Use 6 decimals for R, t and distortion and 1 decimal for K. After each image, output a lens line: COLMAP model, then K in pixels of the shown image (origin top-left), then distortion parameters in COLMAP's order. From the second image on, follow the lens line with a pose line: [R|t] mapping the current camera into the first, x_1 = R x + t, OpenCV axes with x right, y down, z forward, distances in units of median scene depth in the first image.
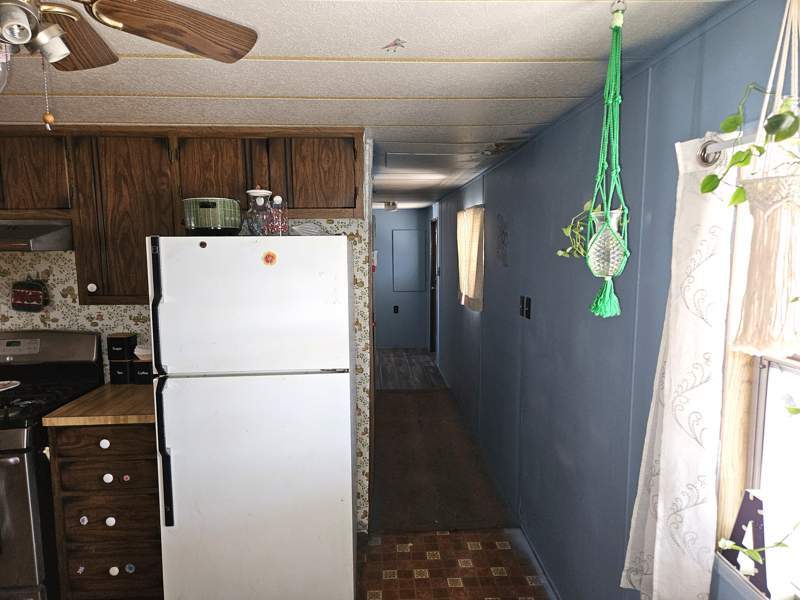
lens RADIAL K [[542.1, 0, 403.7], [0, 542.1, 307.2], [0, 0, 1]] dist [0.065202, -0.045746]
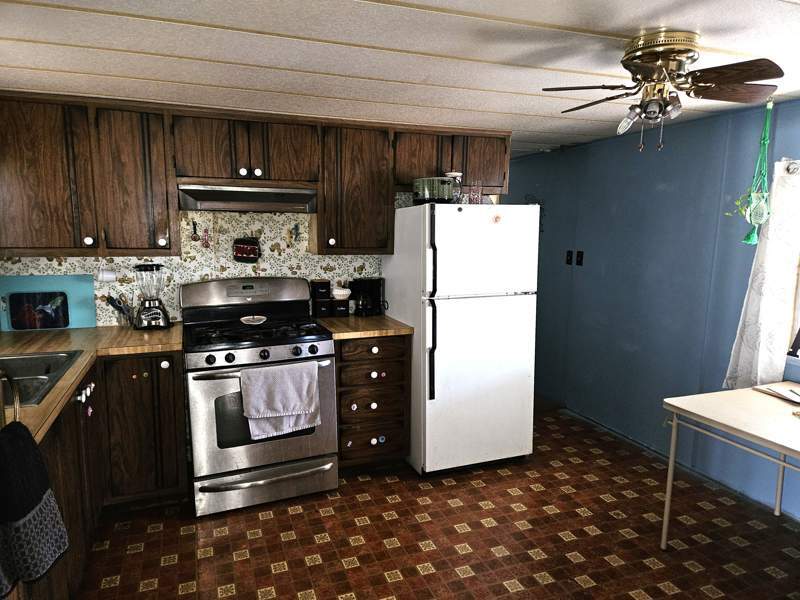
lens RADIAL K [[542.1, 0, 401.3], [0, 542.1, 305.9], [0, 0, 1]] dist [0.065202, -0.045746]
pose [[0.948470, -0.034774, 0.314952, -0.851665], [0.023574, 0.998949, 0.039300, 0.075209], [-0.315987, -0.029850, 0.948294, -0.319170]]
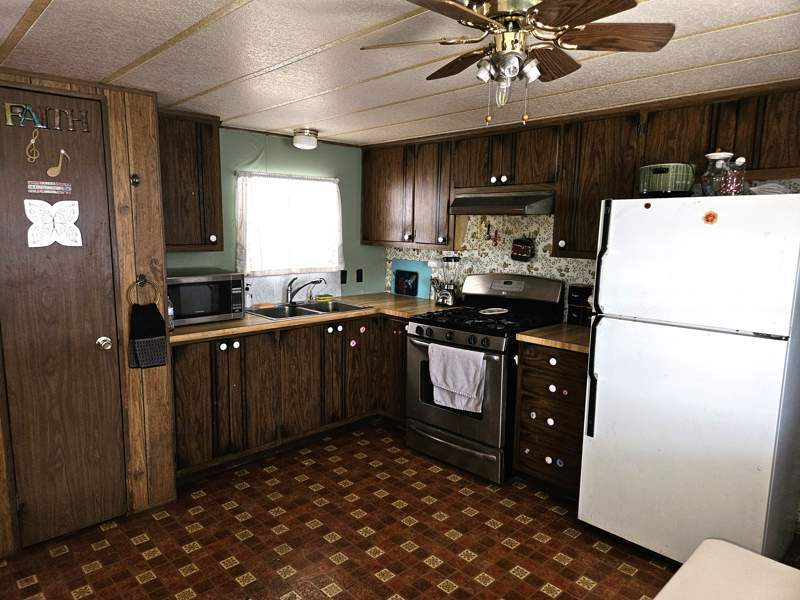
lens RADIAL K [[542.1, 0, 378.5], [0, 542.1, 305.6], [0, 0, 1]] dist [0.065202, -0.045746]
pose [[0.635438, 0.129394, -0.761233, 0.152653], [-0.103605, 0.991232, 0.082005, 0.049063], [0.765169, 0.026758, 0.643273, -0.143168]]
